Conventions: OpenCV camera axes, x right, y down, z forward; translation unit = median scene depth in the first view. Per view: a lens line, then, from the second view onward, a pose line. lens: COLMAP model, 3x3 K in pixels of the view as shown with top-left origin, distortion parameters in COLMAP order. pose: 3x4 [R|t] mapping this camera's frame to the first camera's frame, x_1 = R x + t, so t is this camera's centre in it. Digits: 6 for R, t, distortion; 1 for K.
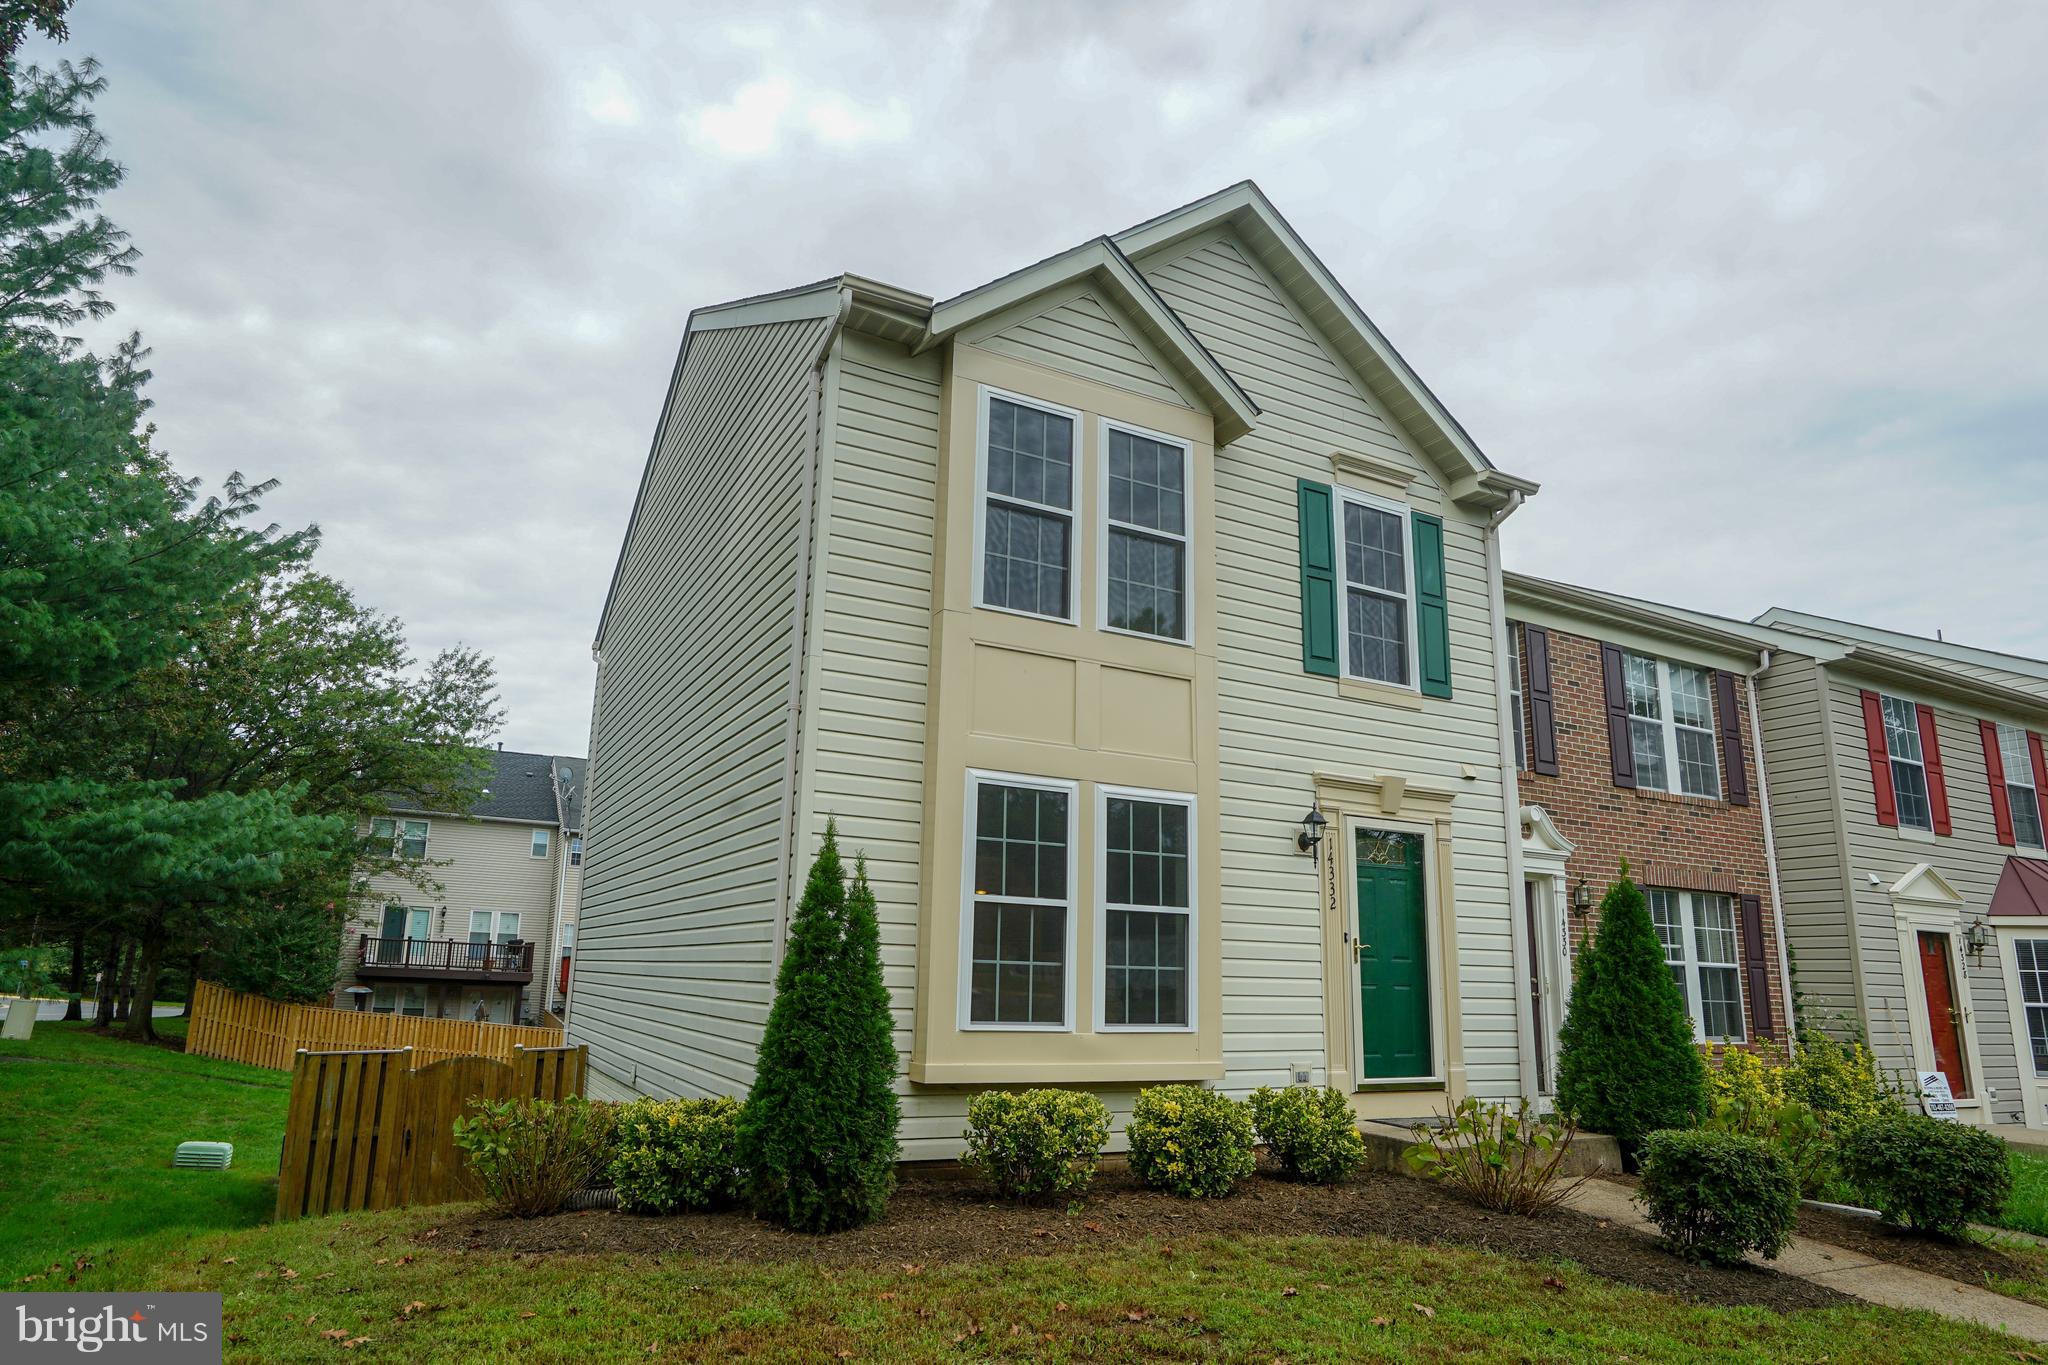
lens RADIAL K [[1193.1, 0, 1024.0], [0, 1193.1, 682.5], [0, 0, 1]] dist [-0.021792, -0.001114]
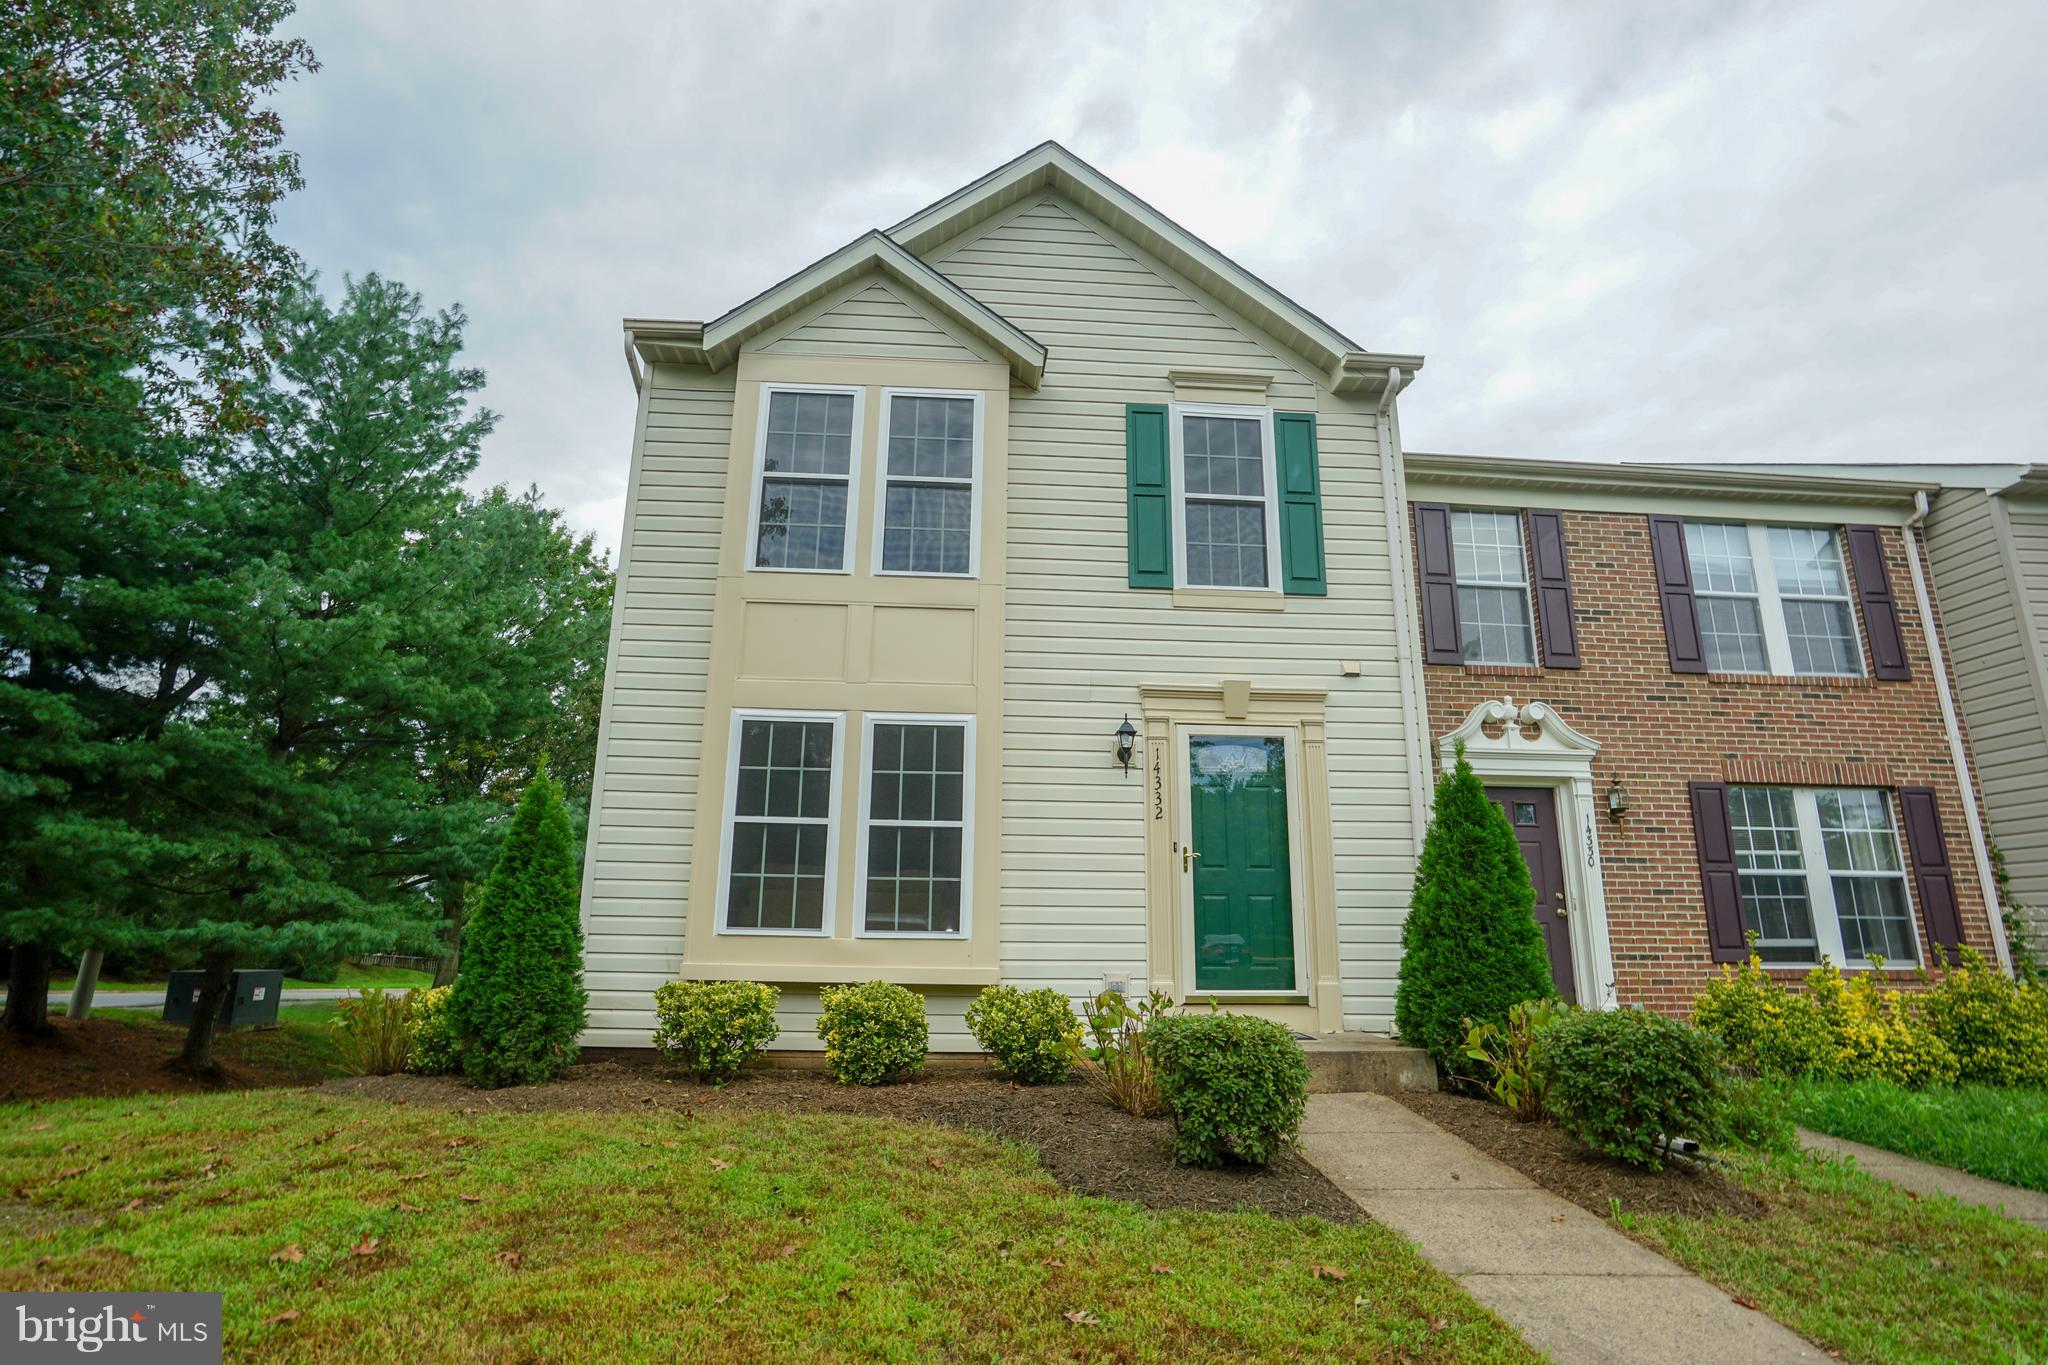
lens RADIAL K [[1058.7, 0, 1028.6], [0, 1058.7, 646.3], [0, 0, 1]] dist [-0.025064, 0.001337]
pose [[0.914225, -0.128650, -0.384241, 0.490879], [0.111505, 0.991525, -0.066673, 0.089763], [0.389562, 0.018109, 0.920822, 0.135554]]
